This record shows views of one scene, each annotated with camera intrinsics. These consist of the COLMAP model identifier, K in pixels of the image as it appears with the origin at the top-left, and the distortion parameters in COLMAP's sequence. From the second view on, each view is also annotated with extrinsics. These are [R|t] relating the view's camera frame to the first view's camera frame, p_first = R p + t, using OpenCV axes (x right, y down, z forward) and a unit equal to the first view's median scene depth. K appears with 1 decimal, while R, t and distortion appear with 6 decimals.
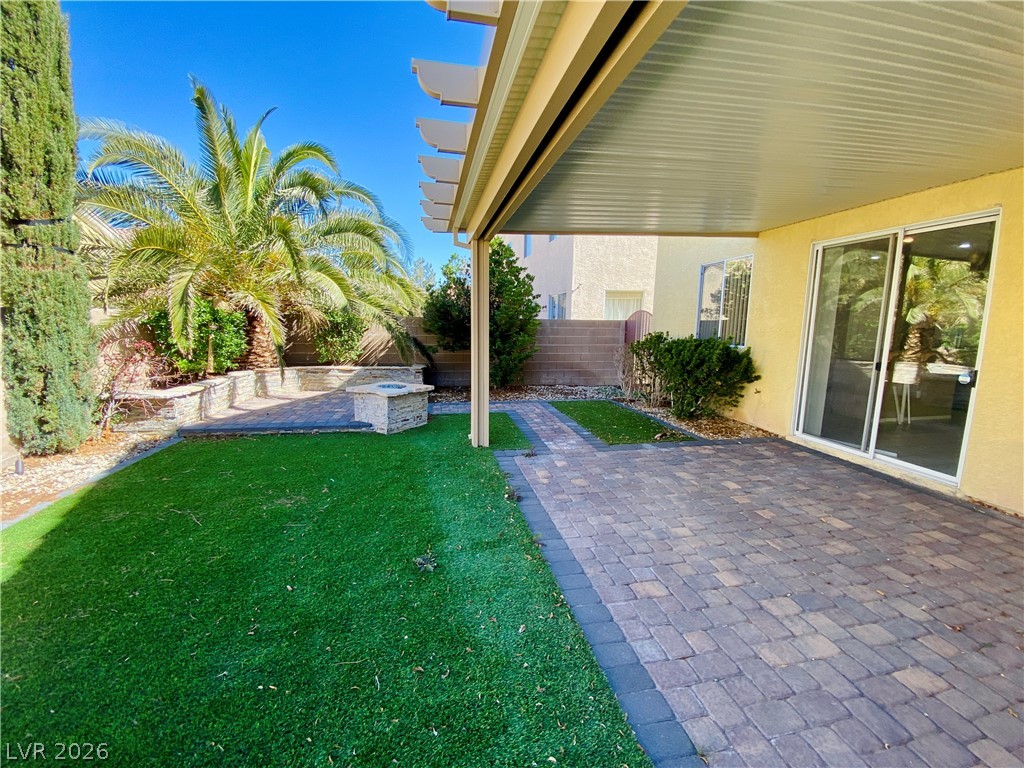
lens RADIAL K [[418.1, 0, 513.8], [0, 418.1, 383.4], [0, 0, 1]] dist [0.003461, -0.010580]
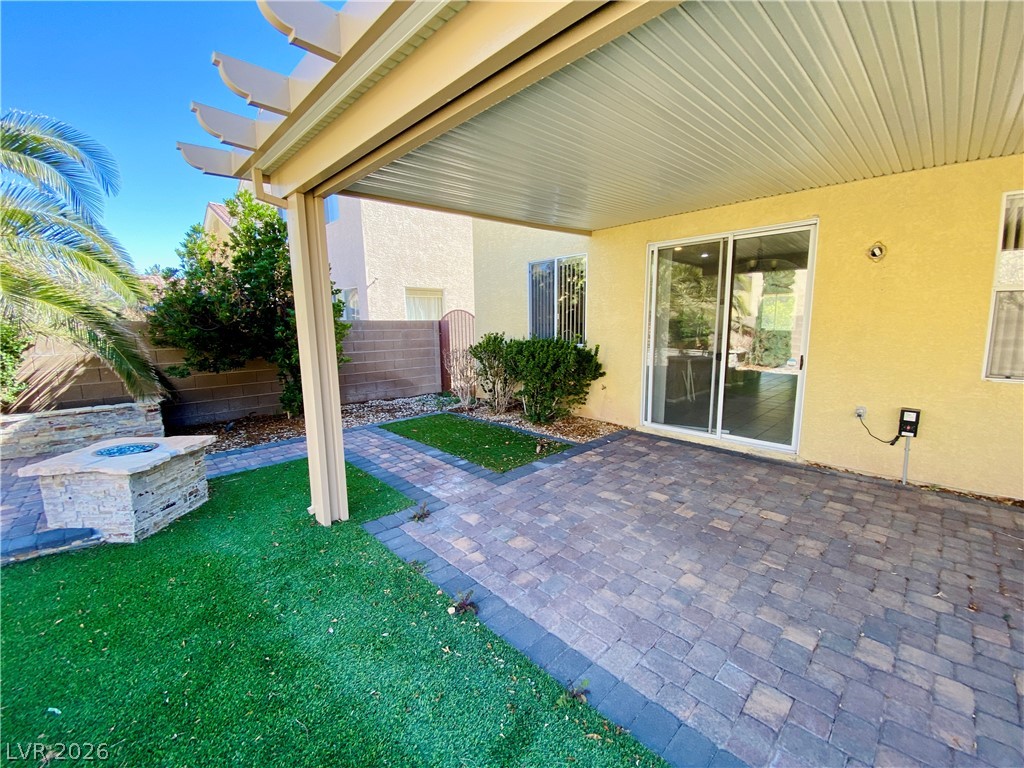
lens RADIAL K [[416.3, 0, 522.8], [0, 416.3, 384.2], [0, 0, 1]] dist [0.028711, -0.028063]
pose [[0.837153, -0.101525, 0.537465, -0.153115], [0.099486, 0.994495, 0.032897, -0.048031], [-0.537846, 0.025931, 0.842644, 0.278797]]
